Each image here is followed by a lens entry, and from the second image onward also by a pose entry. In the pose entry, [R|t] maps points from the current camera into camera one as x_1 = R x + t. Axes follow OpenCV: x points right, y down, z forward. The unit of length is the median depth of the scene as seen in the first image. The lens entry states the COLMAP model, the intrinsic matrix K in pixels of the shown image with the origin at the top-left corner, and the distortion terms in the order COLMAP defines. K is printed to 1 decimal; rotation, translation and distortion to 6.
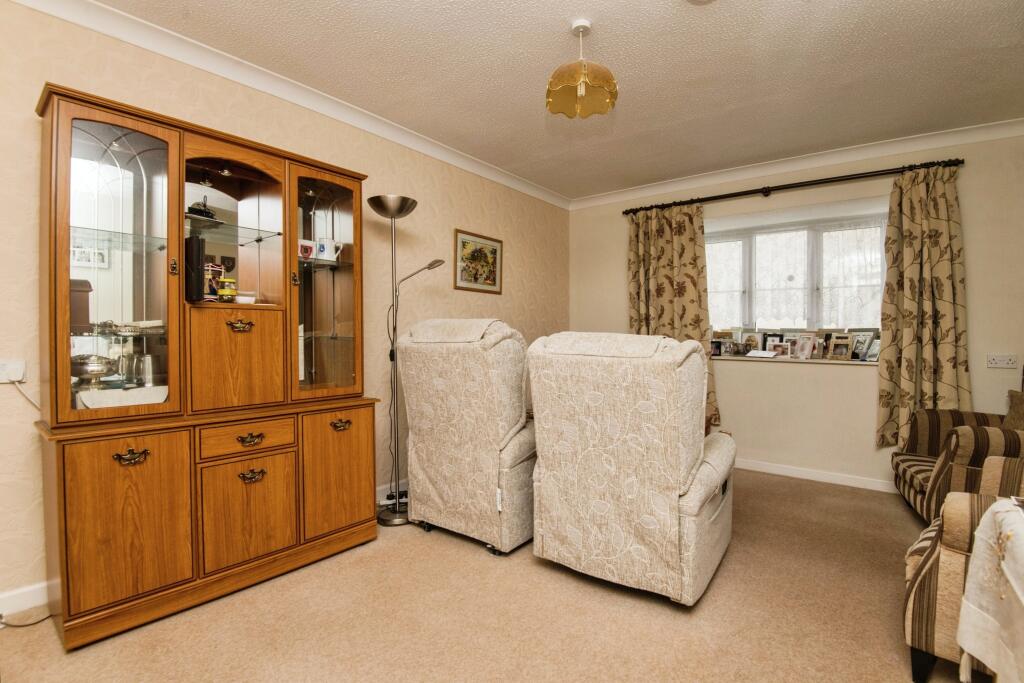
lens RADIAL K [[473.4, 0, 512.0], [0, 473.4, 341.5], [0, 0, 1]] dist [-0.000883, -0.020627]
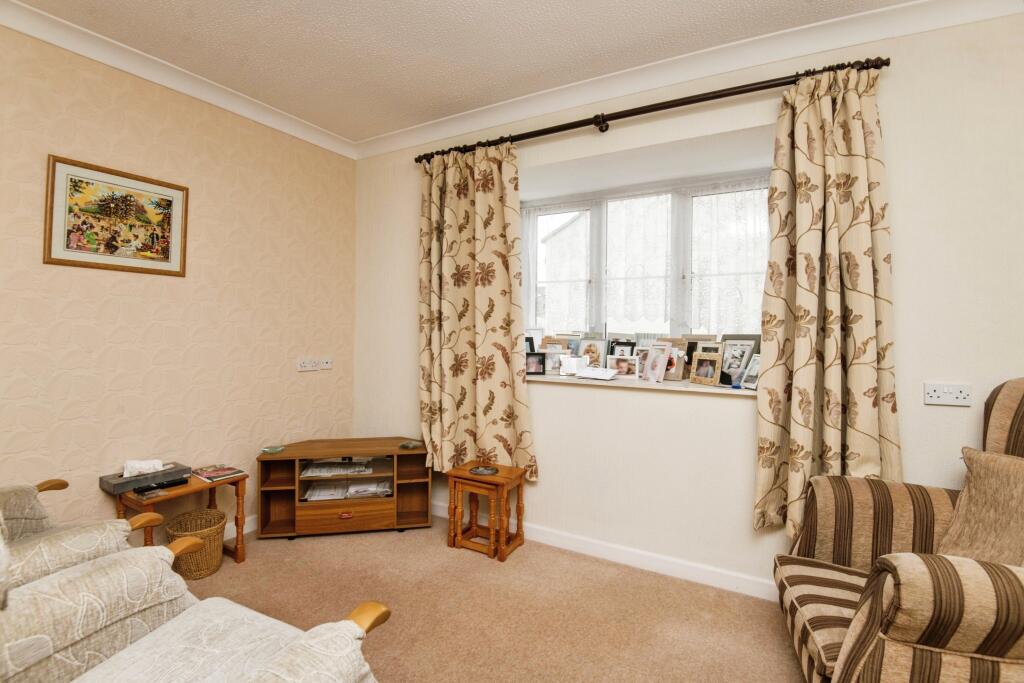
lens RADIAL K [[461.6, 0, 512.0], [0, 461.6, 341.5], [0, 0, 1]] dist [0.000620, -0.025213]
pose [[0.990554, -0.000037, 0.137121, 0.348024], [-0.000857, 0.999979, 0.006461, -0.023780], [-0.137118, -0.006517, 0.990533, 0.410446]]
